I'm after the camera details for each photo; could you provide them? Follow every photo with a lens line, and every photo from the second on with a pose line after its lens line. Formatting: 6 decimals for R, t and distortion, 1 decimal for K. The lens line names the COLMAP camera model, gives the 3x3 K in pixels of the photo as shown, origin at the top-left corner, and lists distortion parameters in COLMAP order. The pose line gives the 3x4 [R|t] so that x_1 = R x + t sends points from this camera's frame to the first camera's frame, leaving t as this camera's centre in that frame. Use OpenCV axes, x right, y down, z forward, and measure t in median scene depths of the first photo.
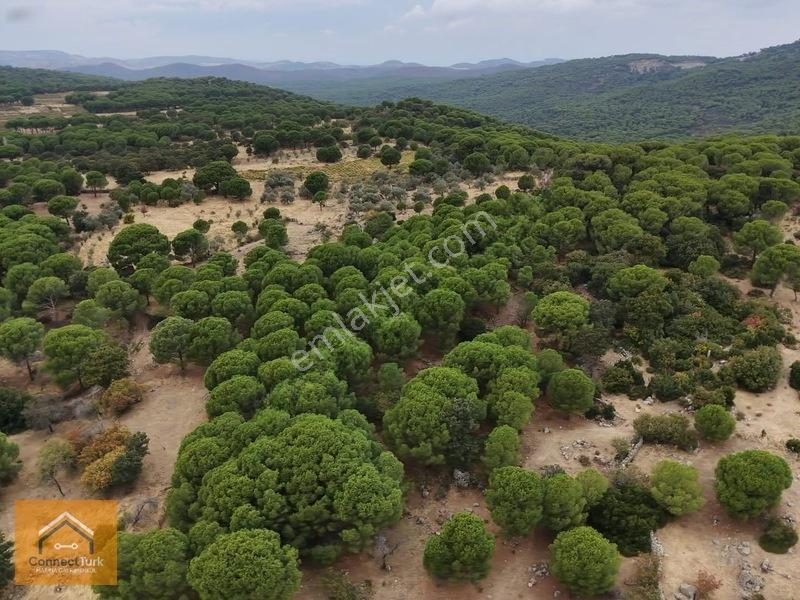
lens RADIAL K [[607.8, 0, 406.0], [0, 607.8, 300.2], [0, 0, 1]] dist [0.059952, -0.110617]
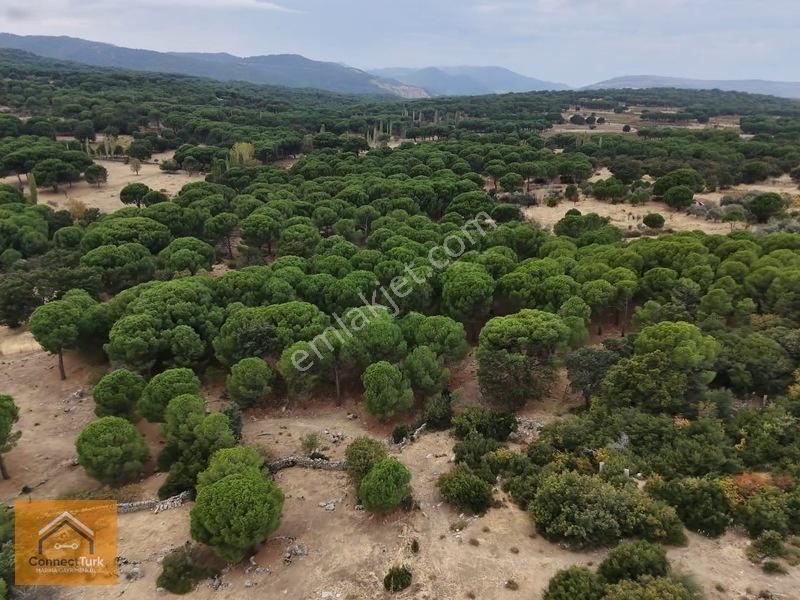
lens RADIAL K [[607.8, 0, 404.6], [0, 607.8, 303.2], [0, 0, 1]] dist [0.059952, -0.110617]
pose [[0.475309, 0.300604, -0.826872, 0.720576], [-0.334450, 0.931003, 0.146209, -0.068407], [0.813771, 0.207053, 0.543052, 0.431531]]
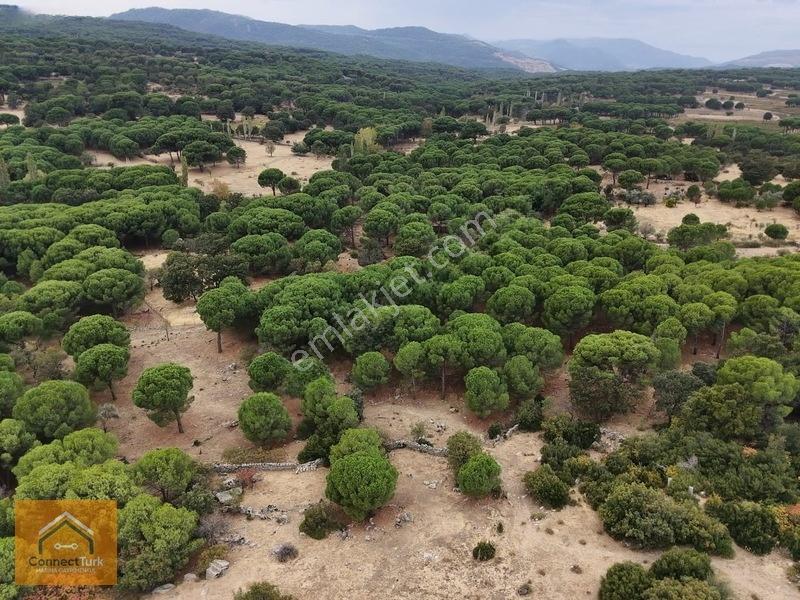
lens RADIAL K [[607.8, 0, 404.8], [0, 607.8, 303.4], [0, 0, 1]] dist [0.059952, -0.110617]
pose [[0.303700, 0.362647, -0.881052, 0.793412], [-0.366253, 0.898112, 0.243421, -0.123846], [0.879560, 0.248761, 0.405577, 0.368561]]
